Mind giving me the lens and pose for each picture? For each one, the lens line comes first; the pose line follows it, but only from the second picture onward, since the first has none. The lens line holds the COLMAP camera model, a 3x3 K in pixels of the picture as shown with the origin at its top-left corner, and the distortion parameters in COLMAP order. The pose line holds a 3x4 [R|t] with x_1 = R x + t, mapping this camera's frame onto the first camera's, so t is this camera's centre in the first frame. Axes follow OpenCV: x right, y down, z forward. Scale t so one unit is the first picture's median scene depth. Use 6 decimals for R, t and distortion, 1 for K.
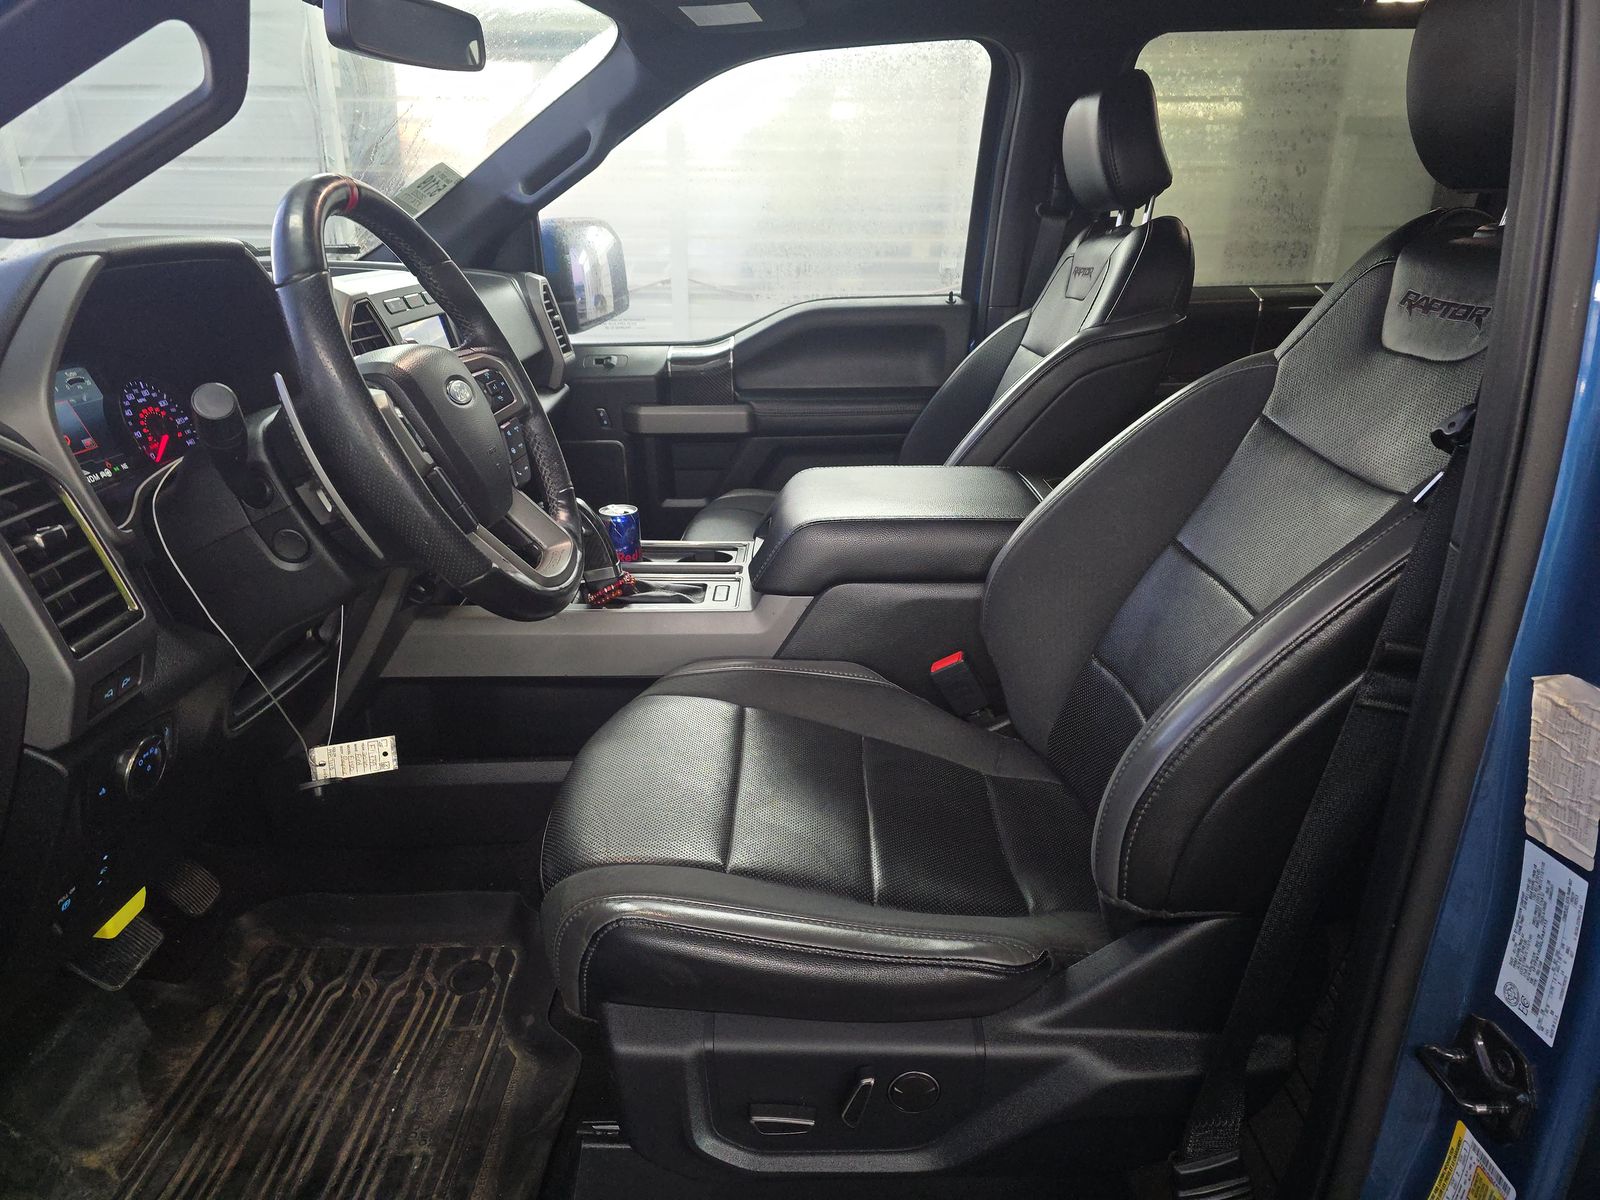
lens RADIAL K [[1079.0, 0, 803.1], [0, 1079.0, 596.8], [0, 0, 1]] dist [0.058051, -0.051748]
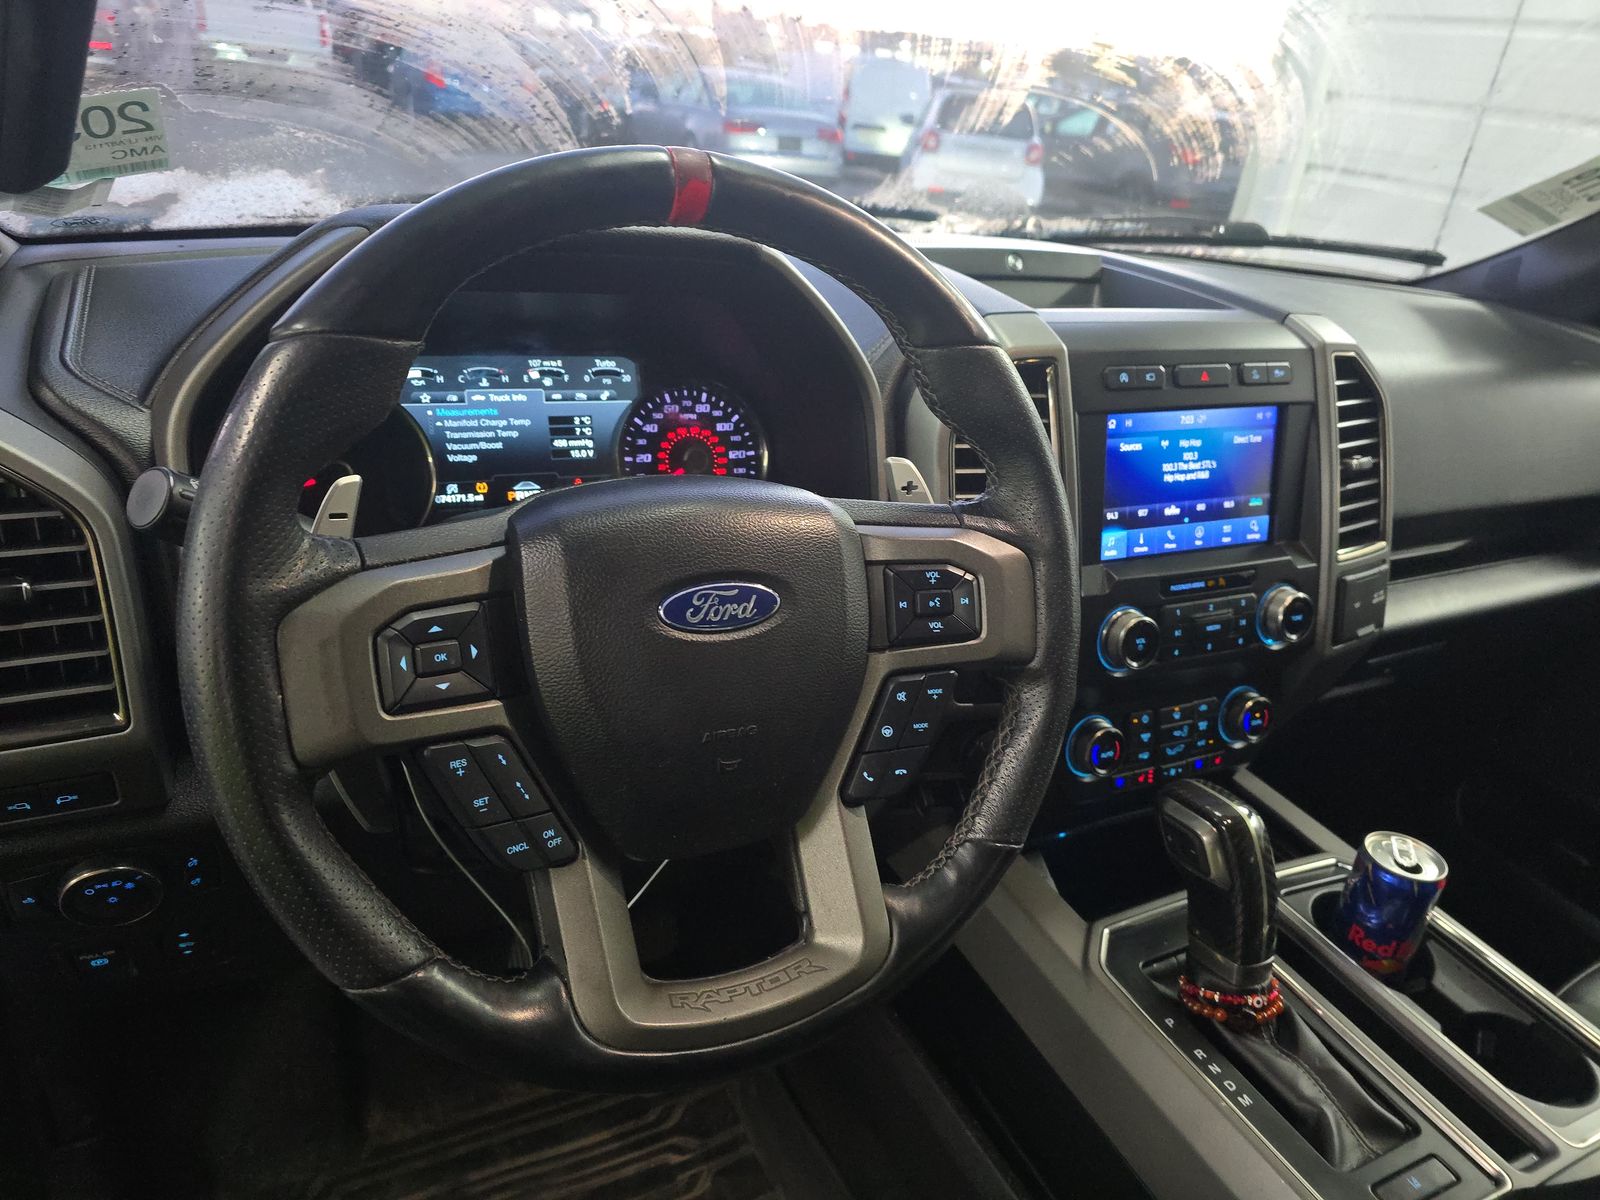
lens RADIAL K [[1074.2, 0, 800.4], [0, 1074.2, 599.1], [0, 0, 1]] dist [0.061081, -0.051166]
pose [[0.433818, 0.439656, -0.786451, 0.073906], [-0.404760, 0.874926, 0.265845, -0.297854], [0.804967, 0.202995, 0.557514, 0.668877]]
